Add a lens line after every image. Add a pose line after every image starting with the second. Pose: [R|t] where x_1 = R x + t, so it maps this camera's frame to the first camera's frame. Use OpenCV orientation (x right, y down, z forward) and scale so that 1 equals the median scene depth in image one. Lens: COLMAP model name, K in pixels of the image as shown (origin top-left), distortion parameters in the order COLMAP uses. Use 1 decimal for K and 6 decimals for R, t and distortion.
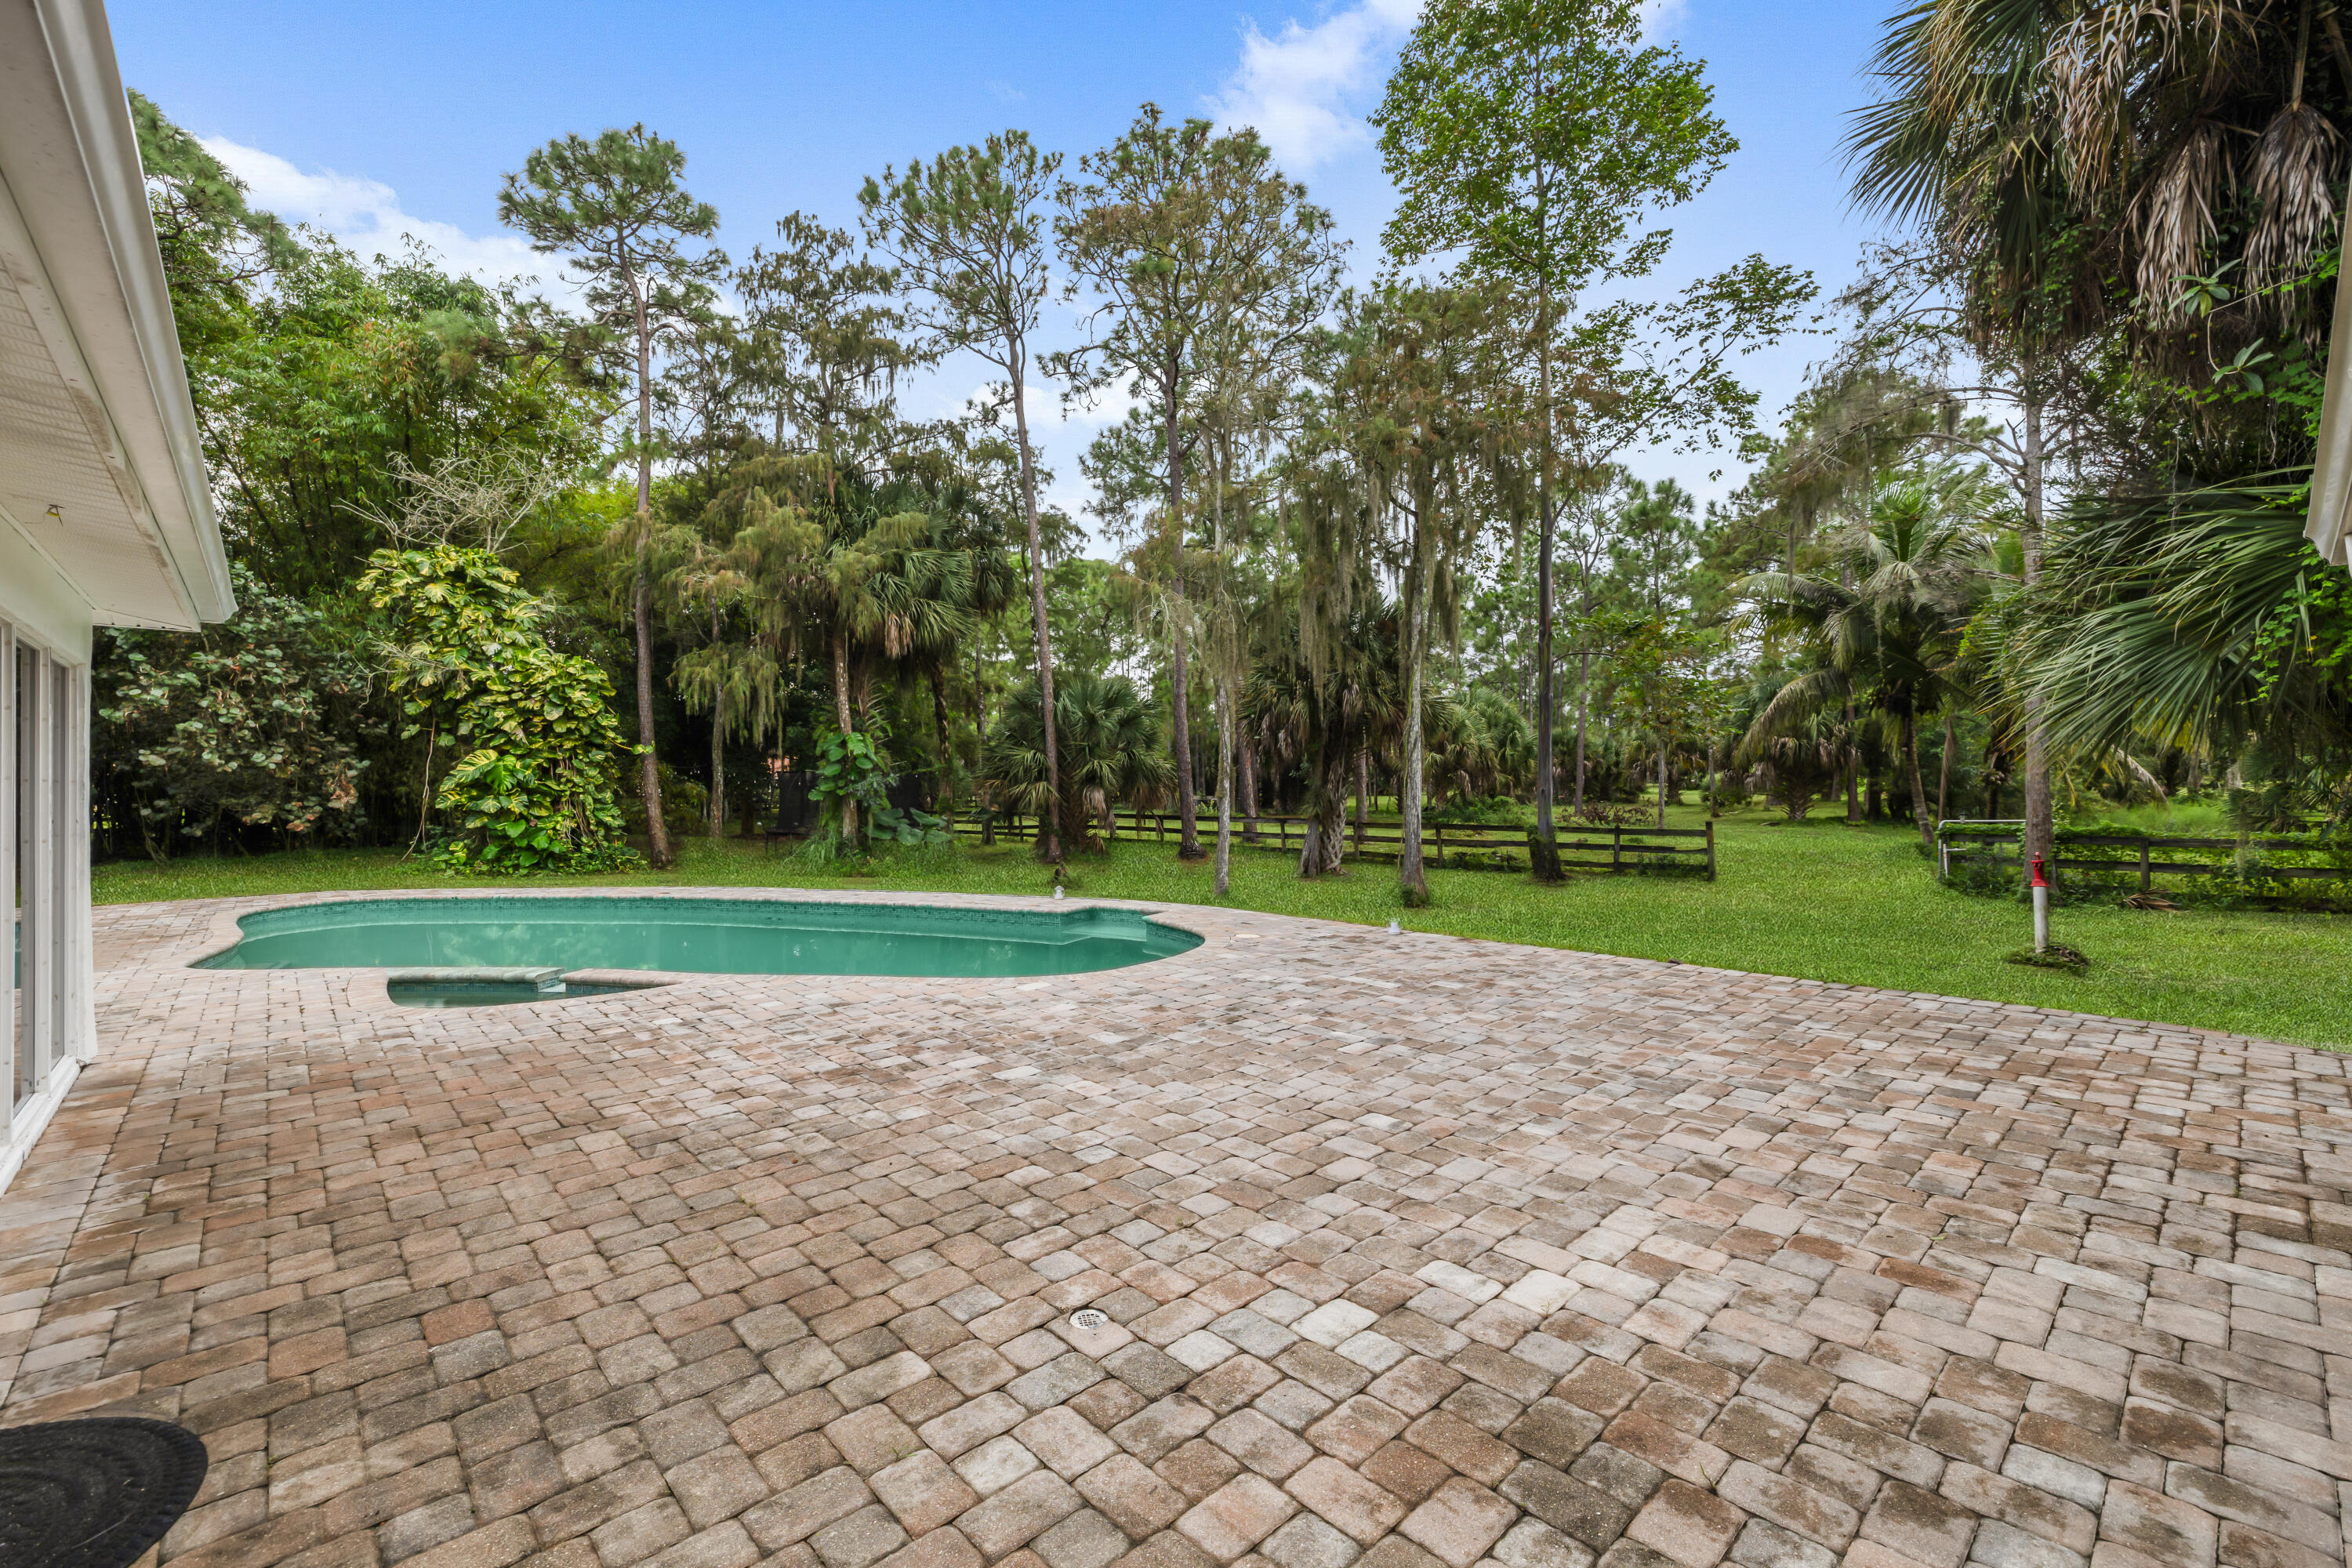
lens RADIAL K [[977.8, 0, 1179.0], [0, 977.8, 776.2], [0, 0, 1]] dist [0.004226, 0.000813]
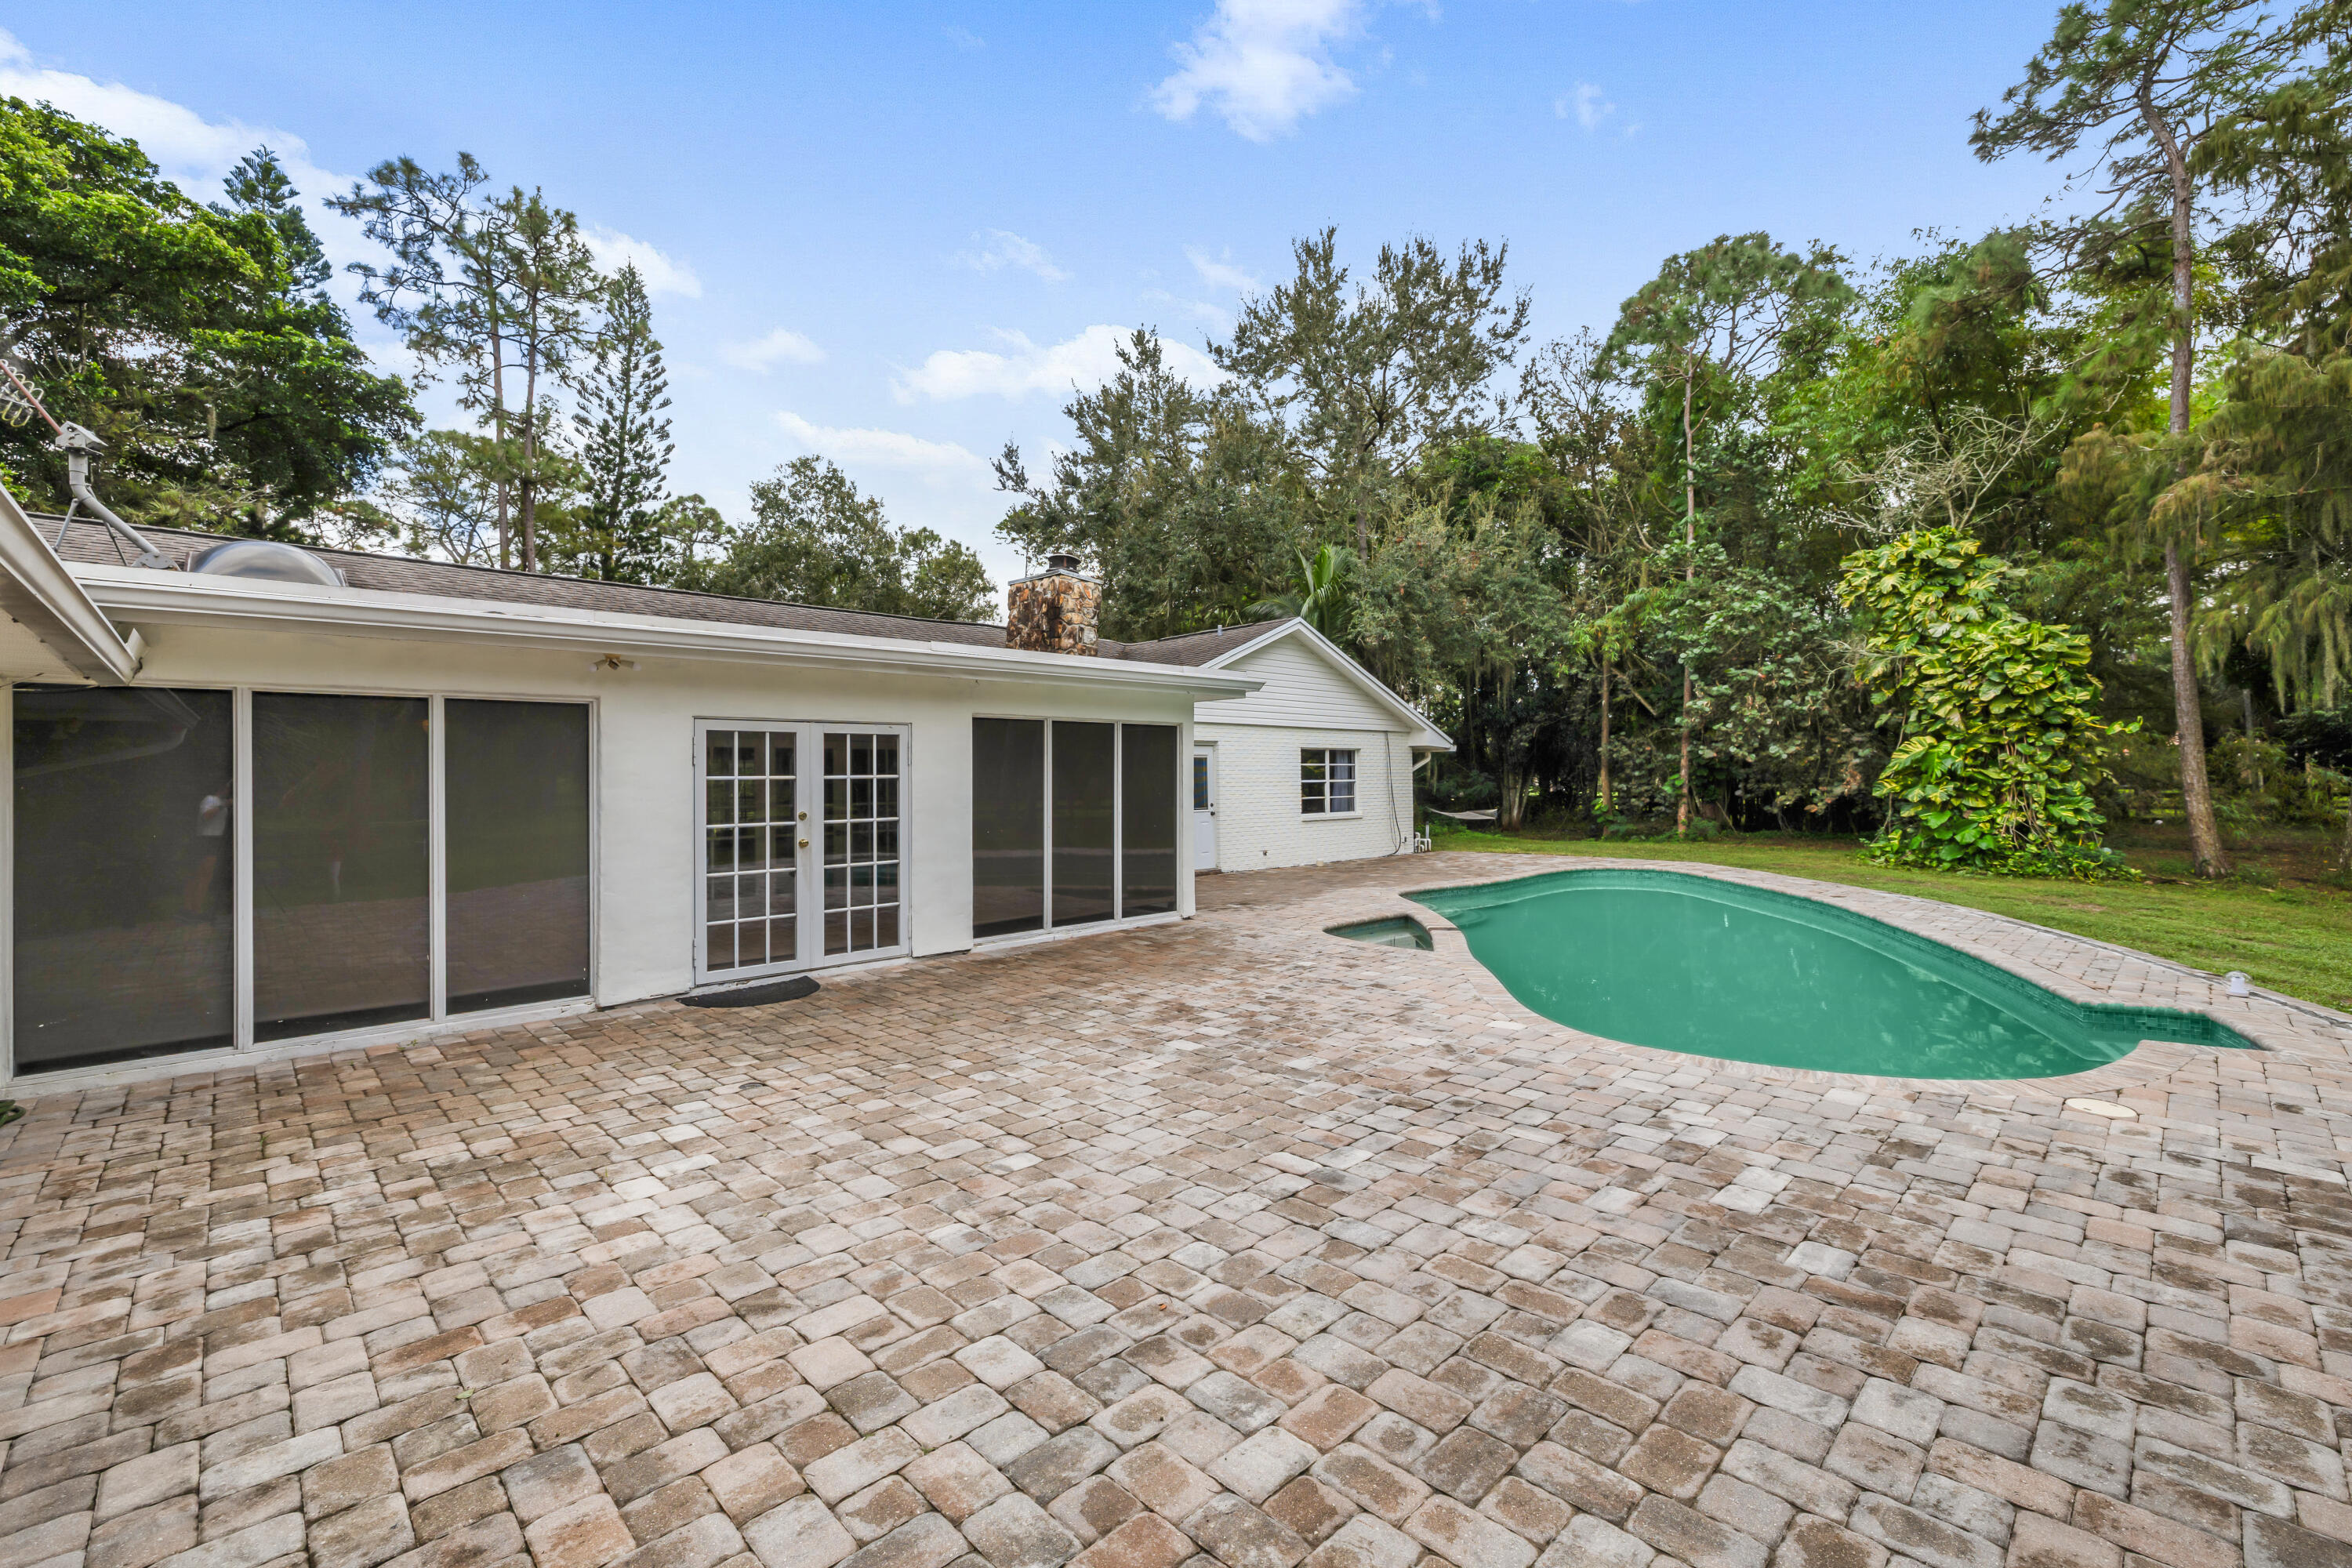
lens RADIAL K [[977.8, 0, 1179.0], [0, 977.8, 776.2], [0, 0, 1]] dist [0.004226, 0.000813]
pose [[0.035901, 0.006578, -0.999334, 1.076953], [0.013475, 0.999884, 0.007066, -0.021123], [0.999265, -0.013720, 0.035808, 1.056850]]
